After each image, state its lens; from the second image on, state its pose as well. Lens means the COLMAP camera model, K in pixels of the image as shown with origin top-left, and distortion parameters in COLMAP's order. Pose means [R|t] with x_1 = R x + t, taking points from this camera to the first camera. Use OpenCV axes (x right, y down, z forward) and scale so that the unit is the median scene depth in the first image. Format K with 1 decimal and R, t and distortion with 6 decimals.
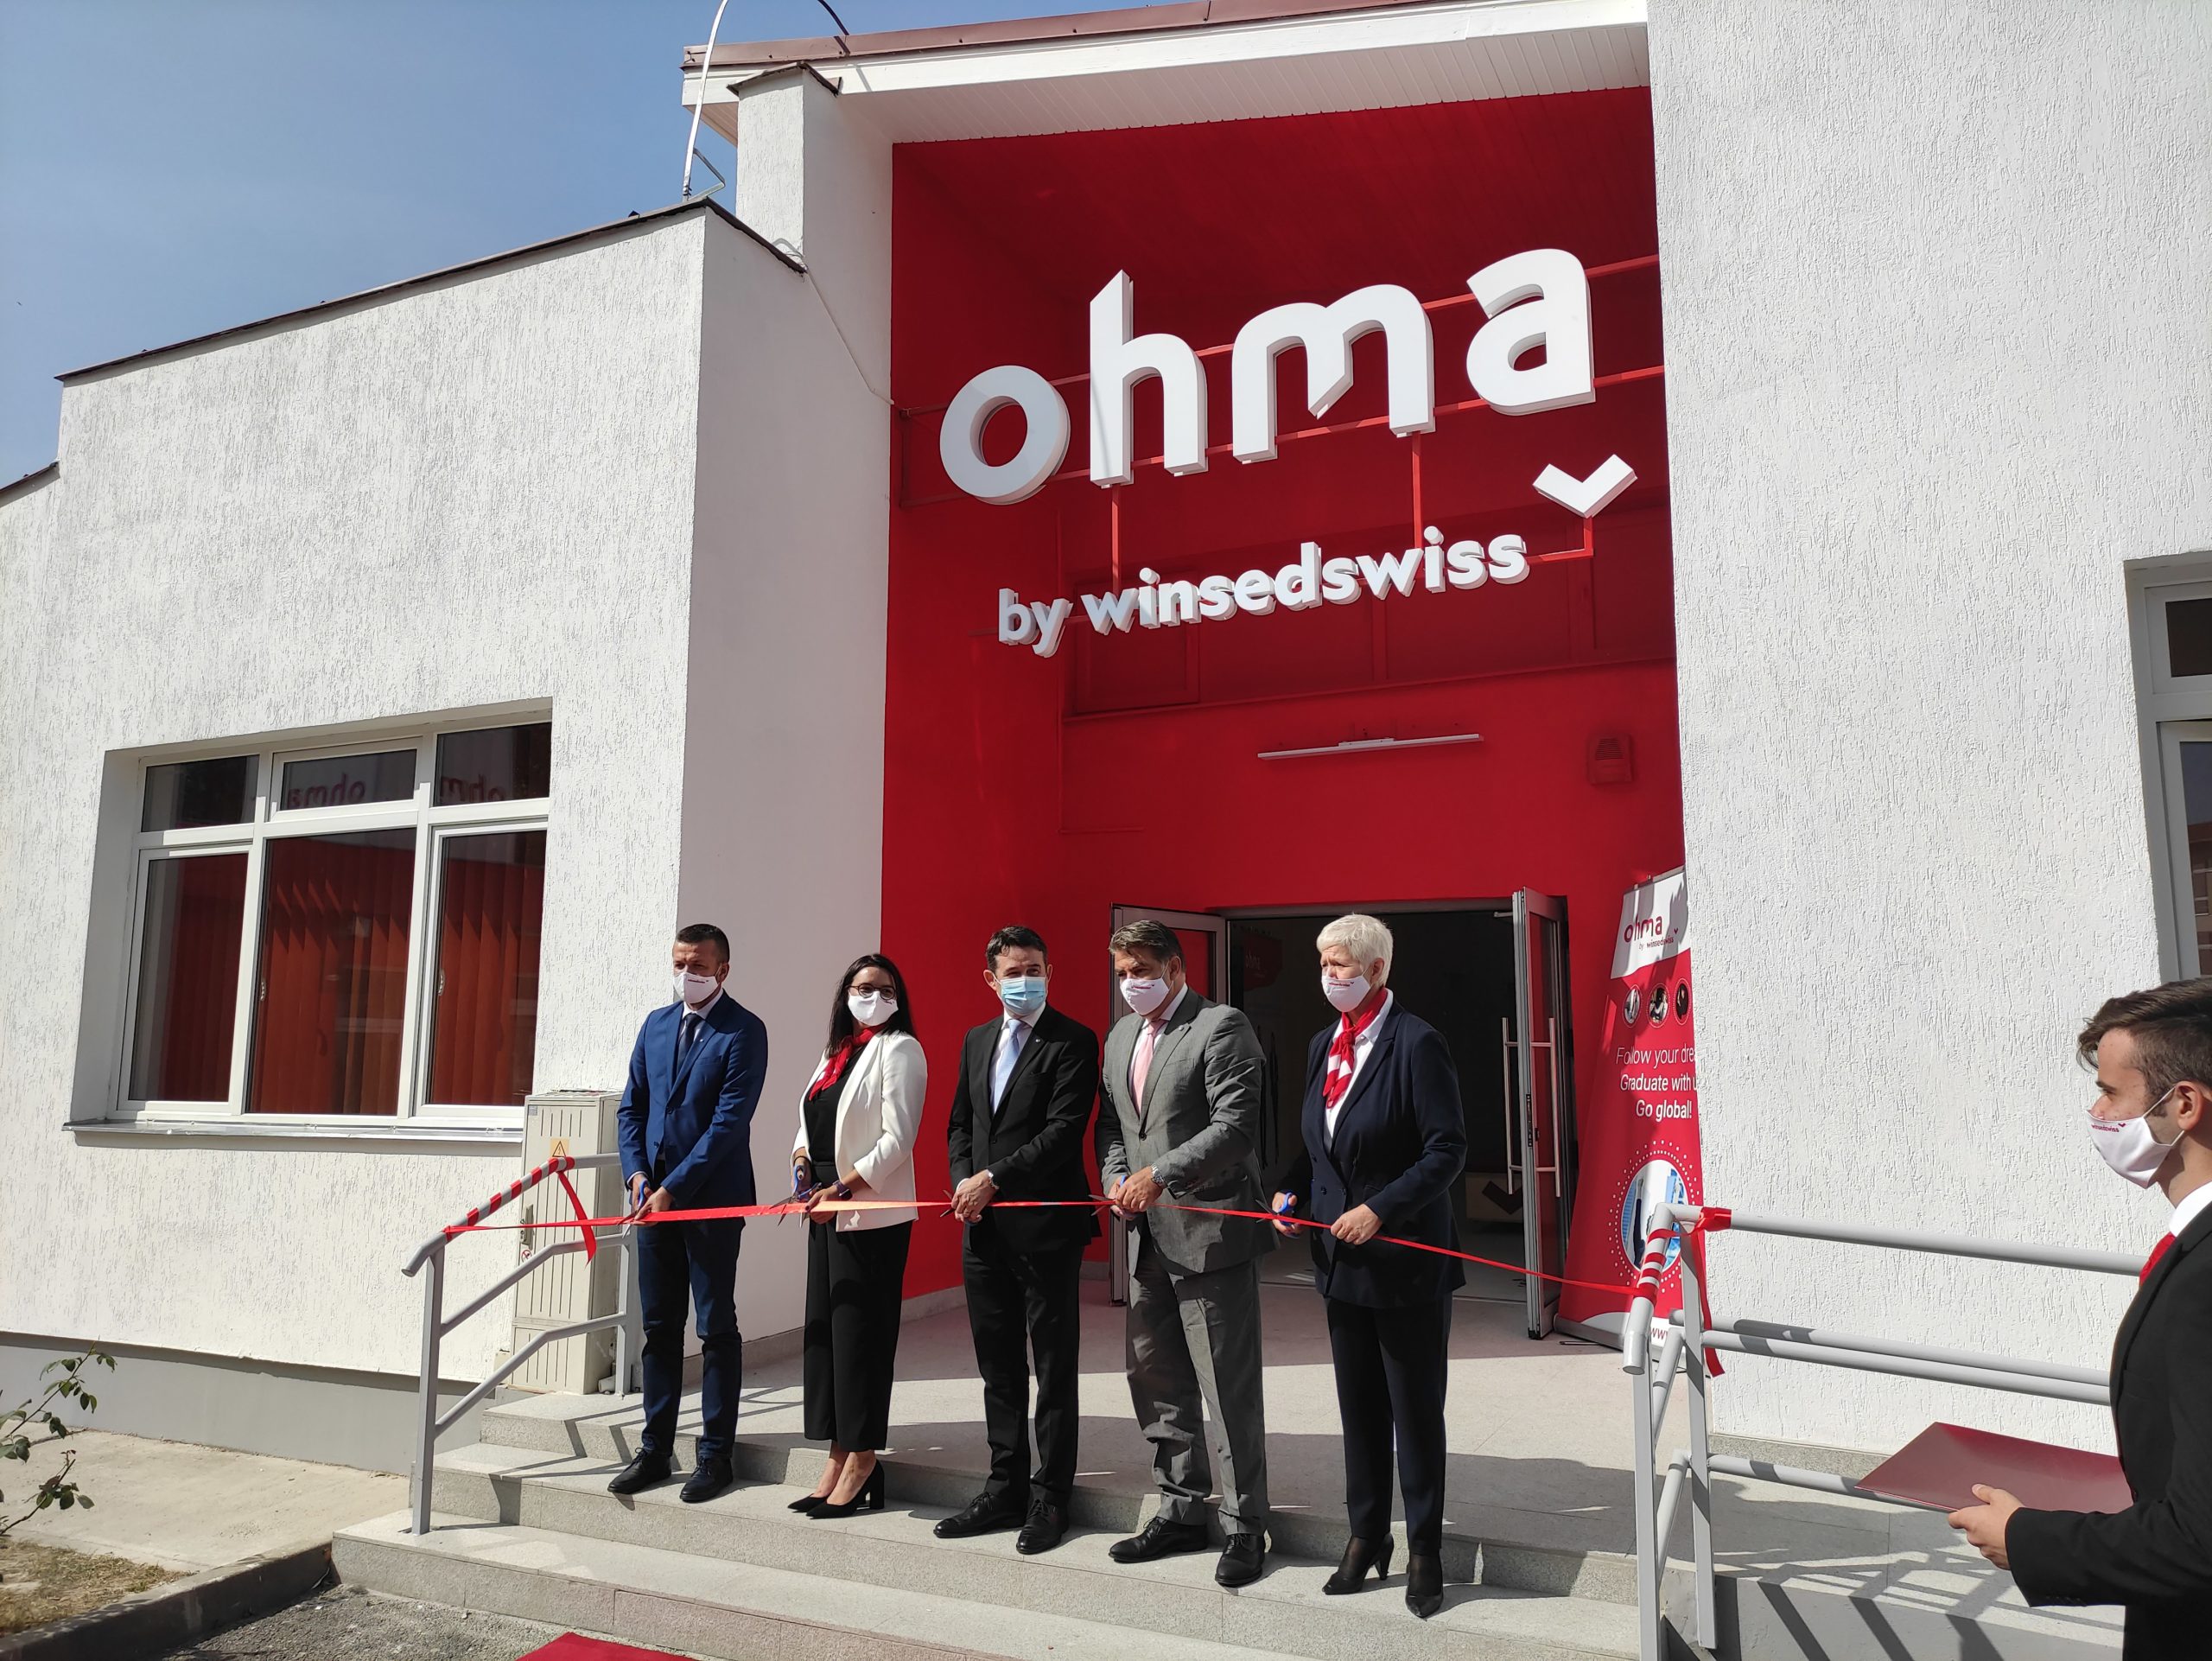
lens RADIAL K [[1473.2, 0, 1106.0], [0, 1473.2, 830.5], [0, 0, 1]] dist [0.002644, -0.001182]
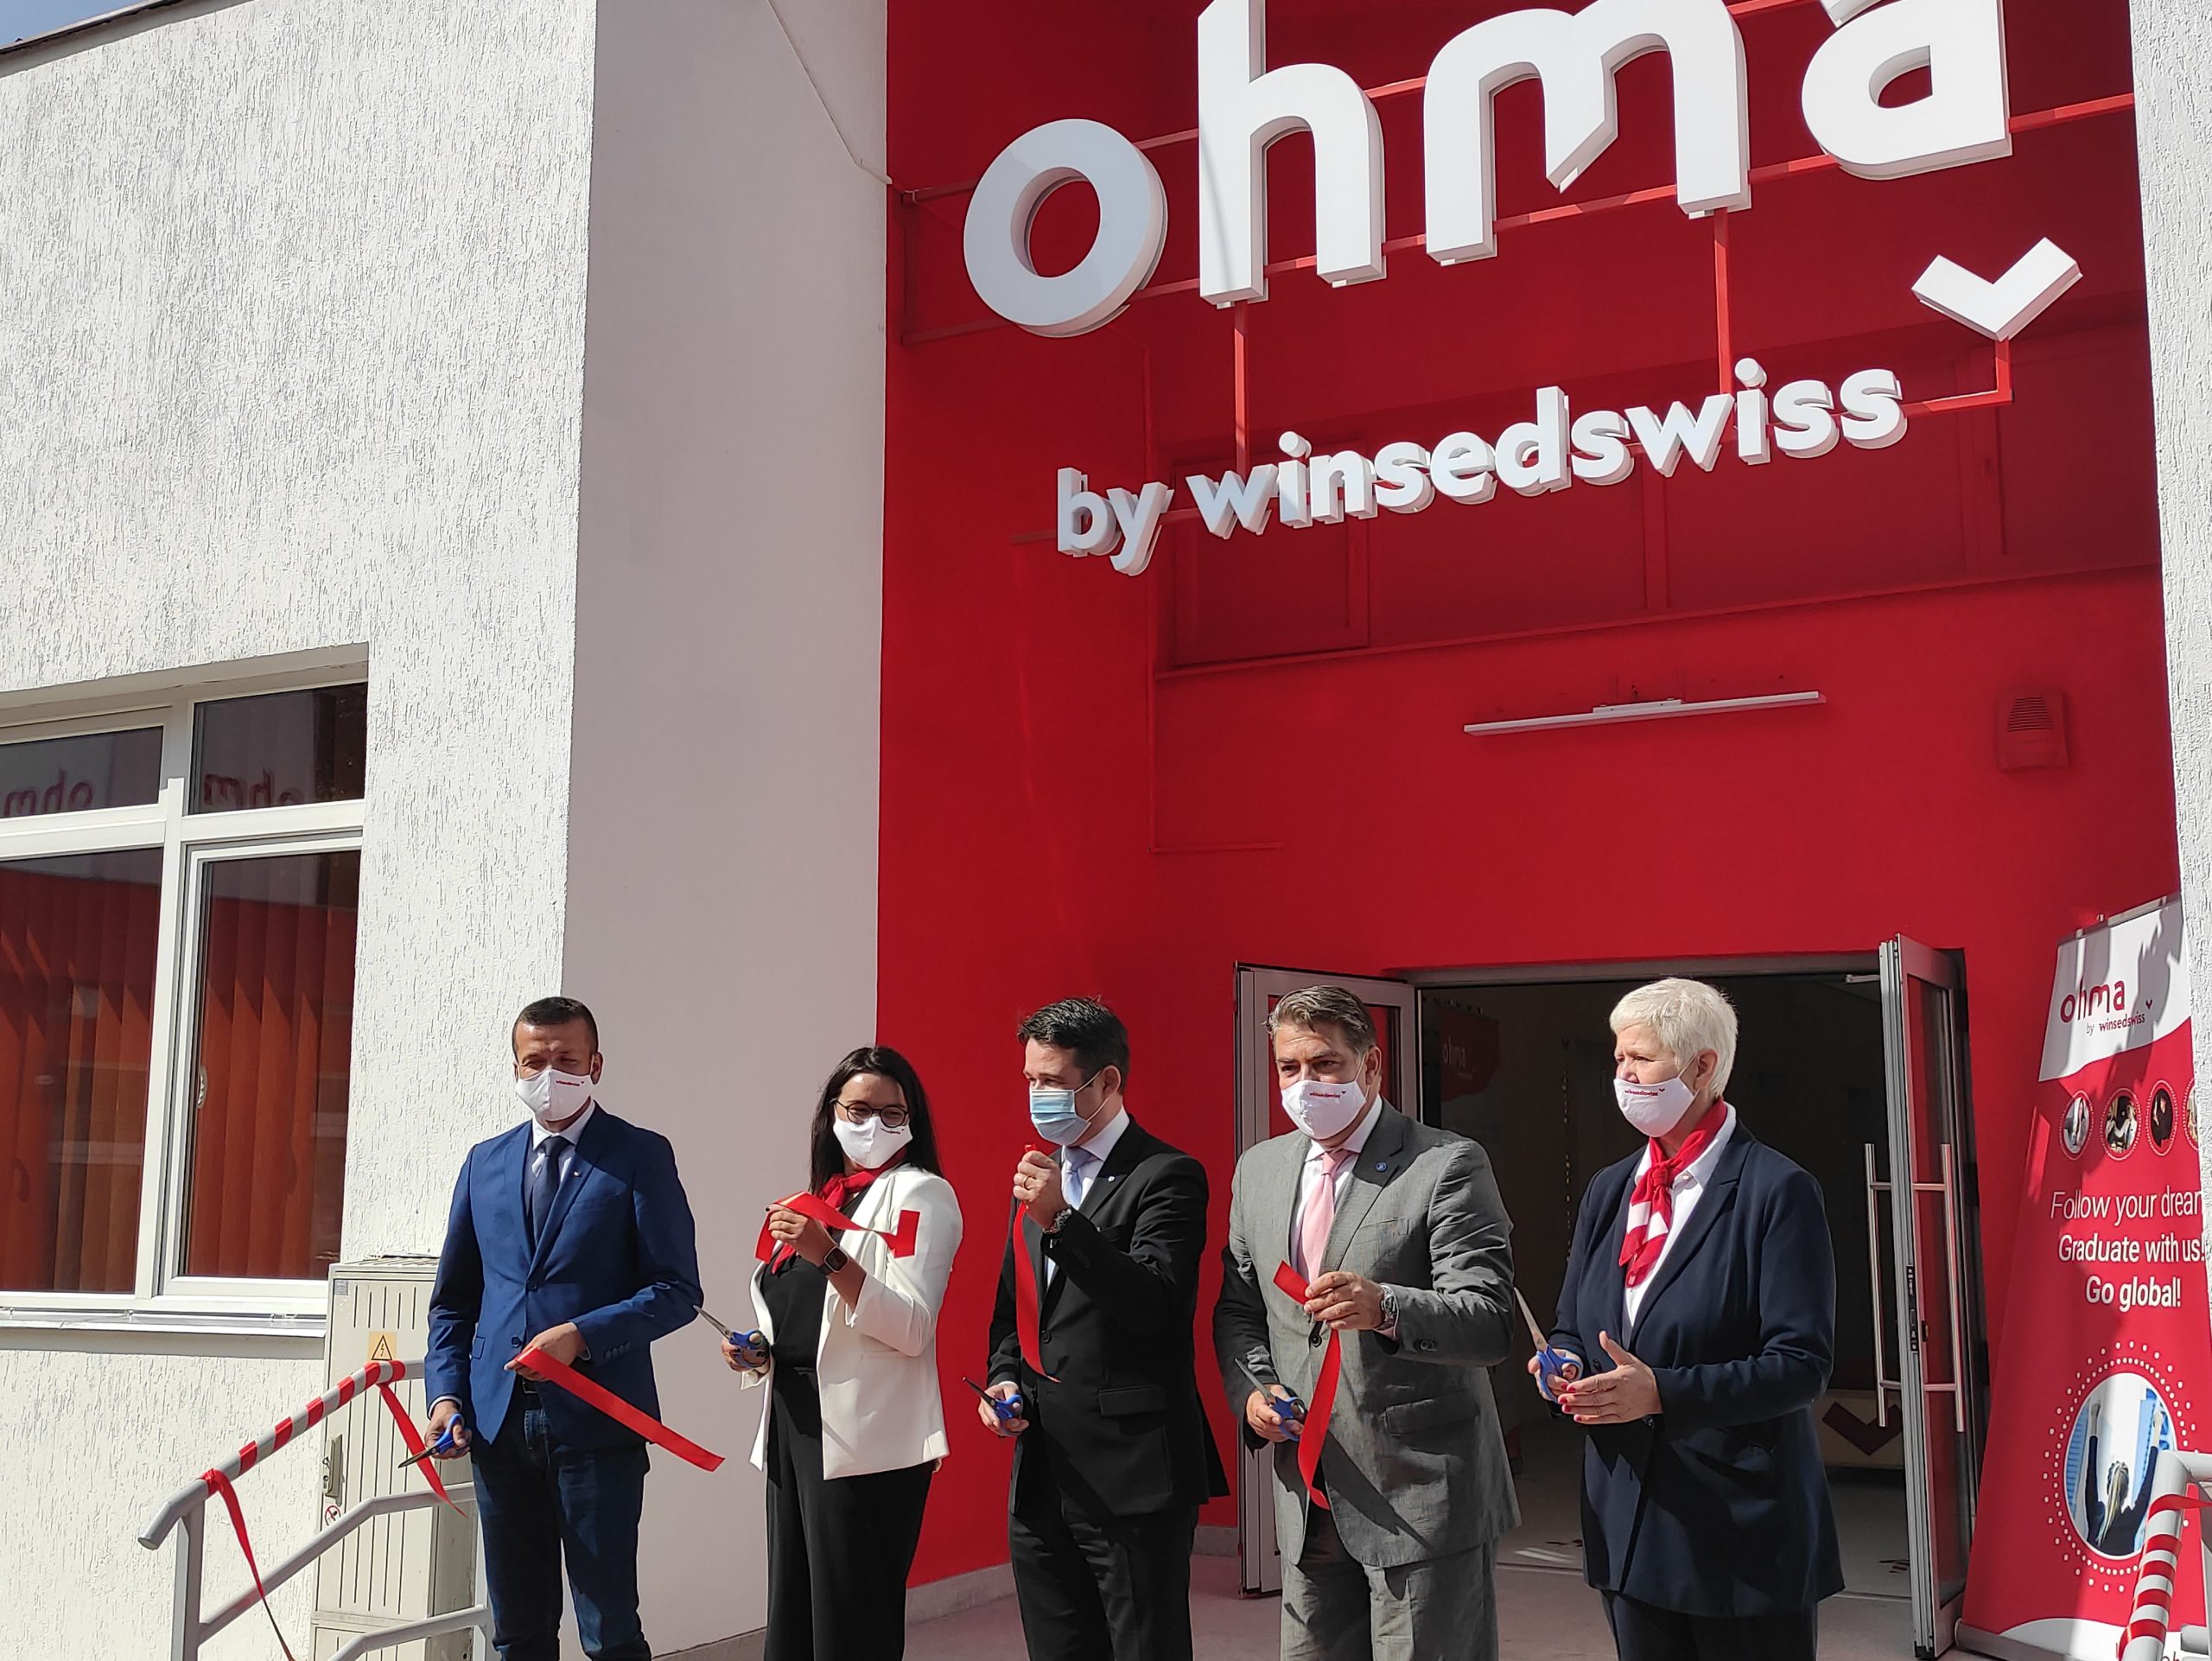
lens RADIAL K [[2281.9, 0, 1101.6], [0, 2281.9, 847.4], [0, 0, 1]] dist [-0.015185, 0.043153]
pose [[0.998767, -0.005333, -0.049355, -0.006669], [0.005226, 0.999984, -0.002299, 0.002170], [0.049367, 0.002039, 0.998779, 0.019875]]
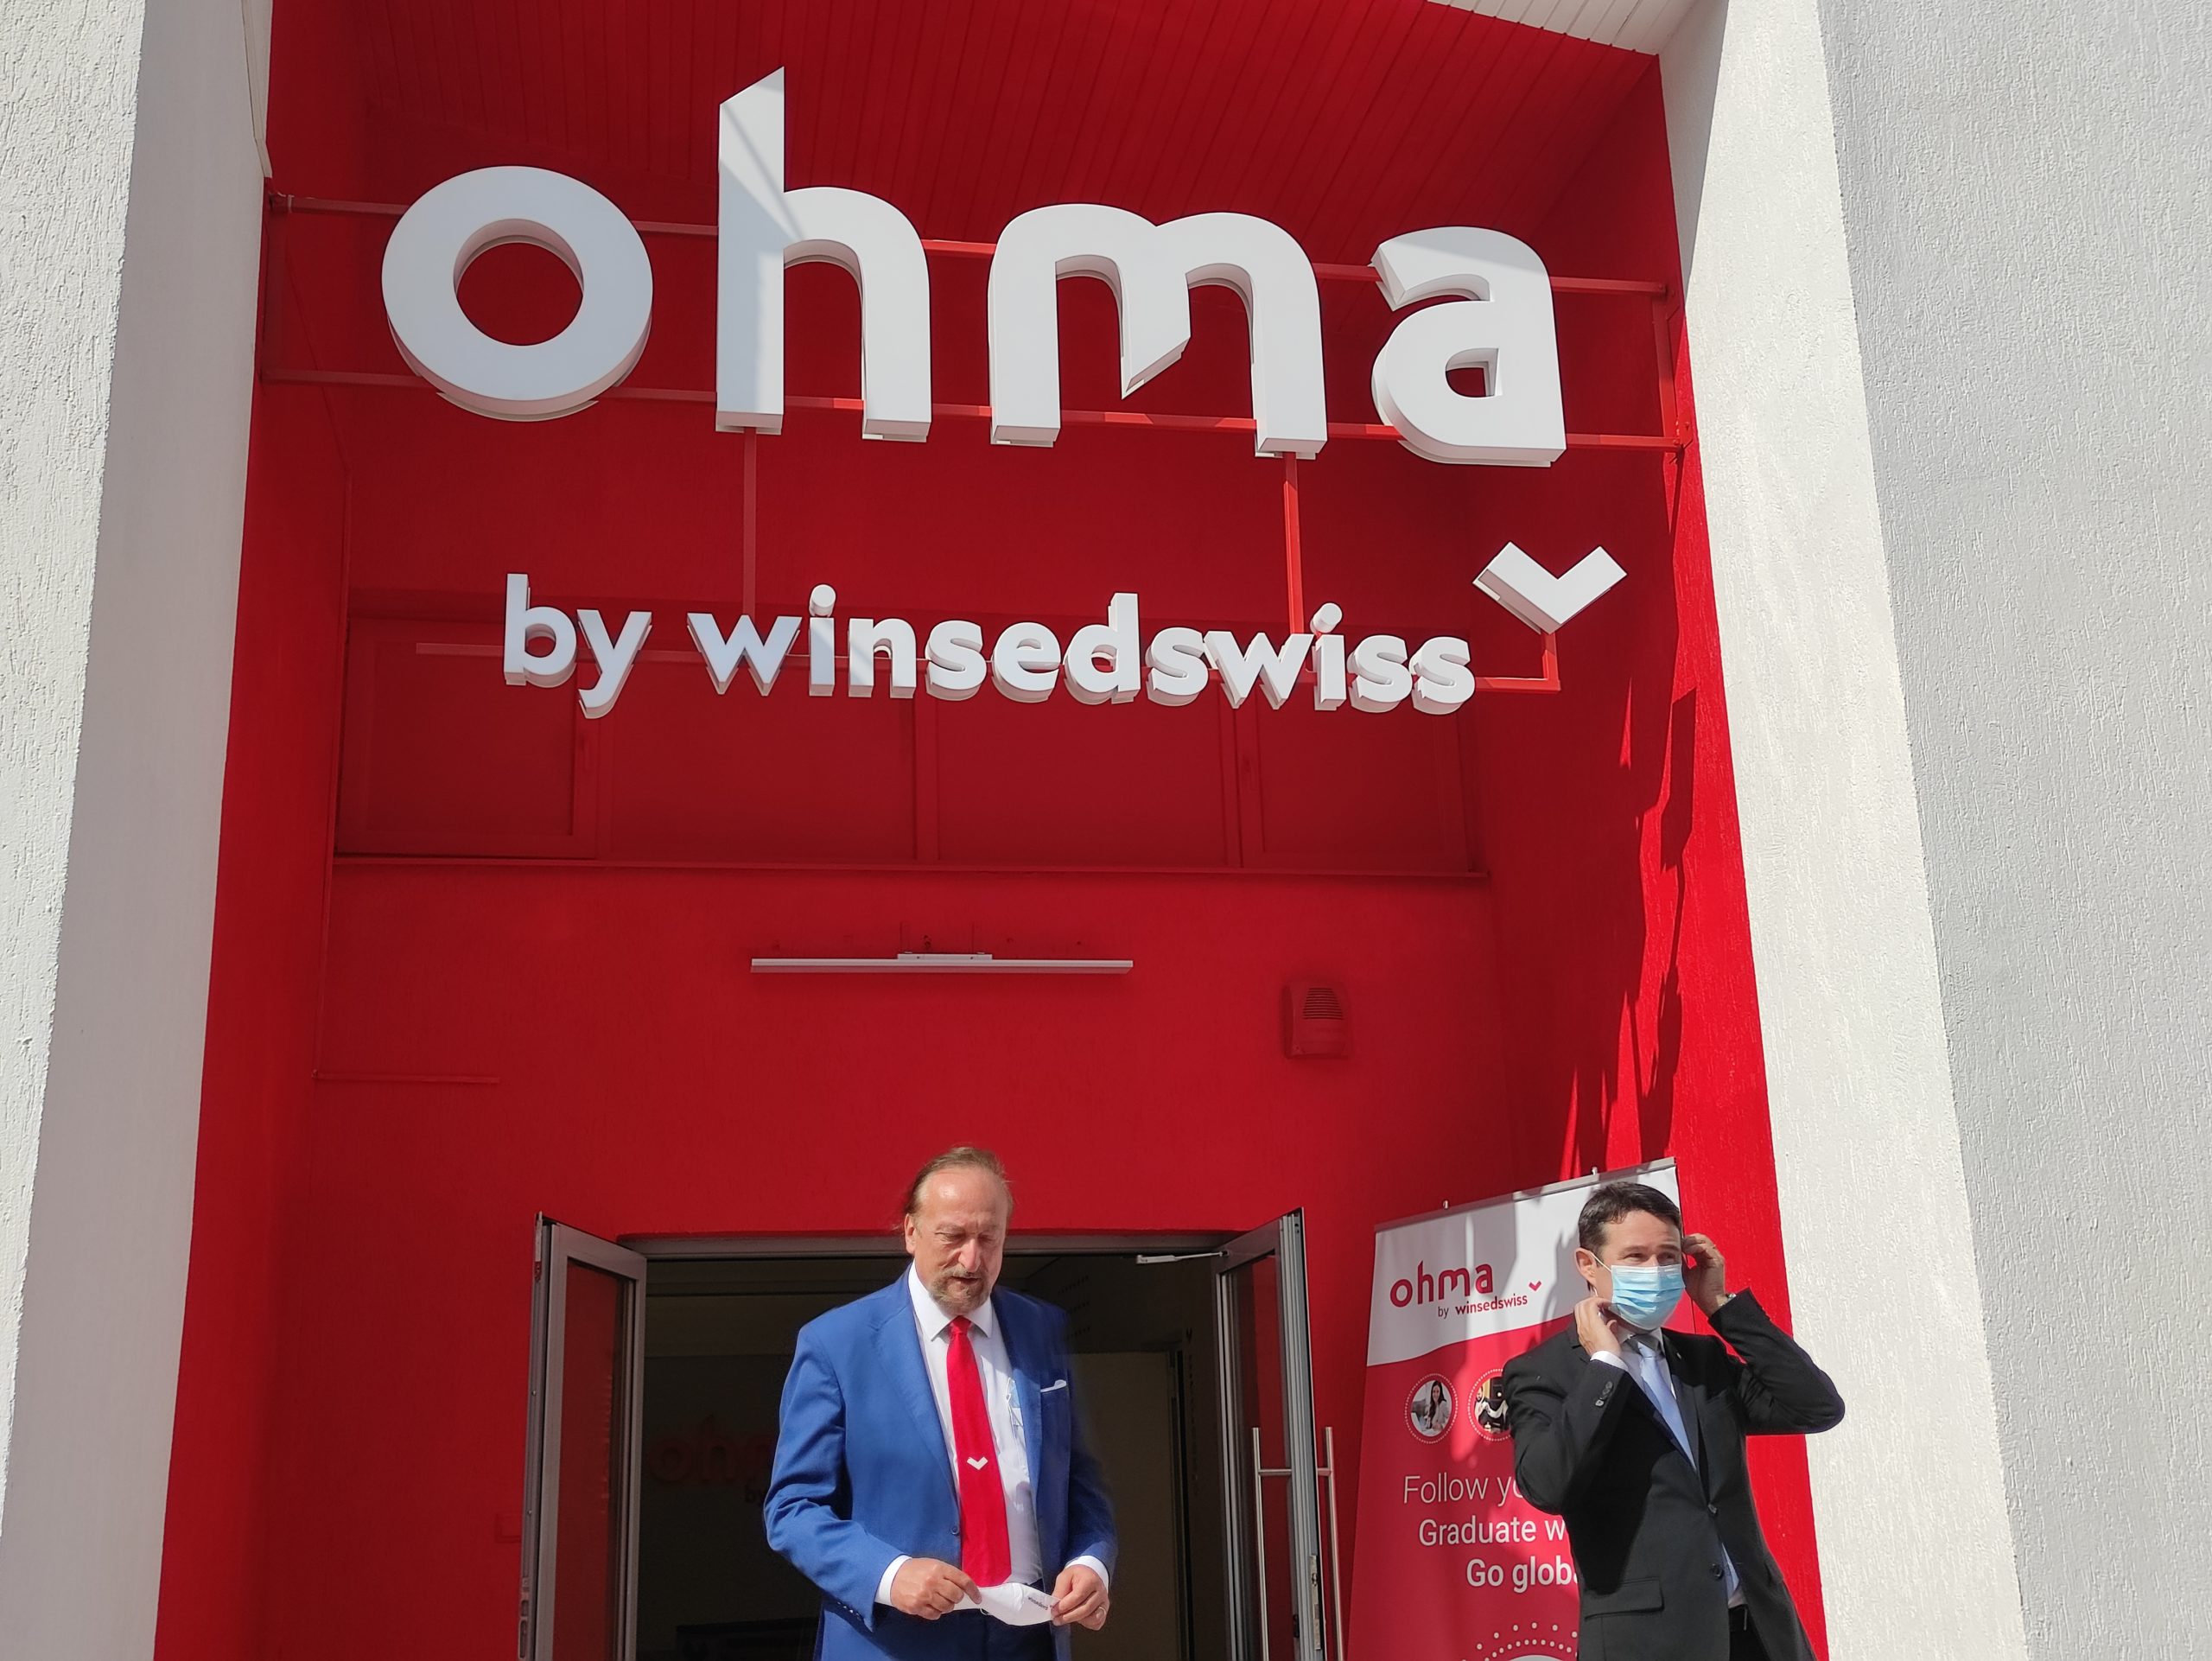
lens RADIAL K [[2289.4, 0, 1106.0], [0, 2289.4, 830.5], [0, 0, 1]] dist [0.000421, -0.006198]
pose [[0.828780, 0.134251, 0.543231, -0.374879], [-0.052135, 0.985097, -0.163910, 0.050547], [-0.557140, 0.107524, 0.823428, 0.280382]]
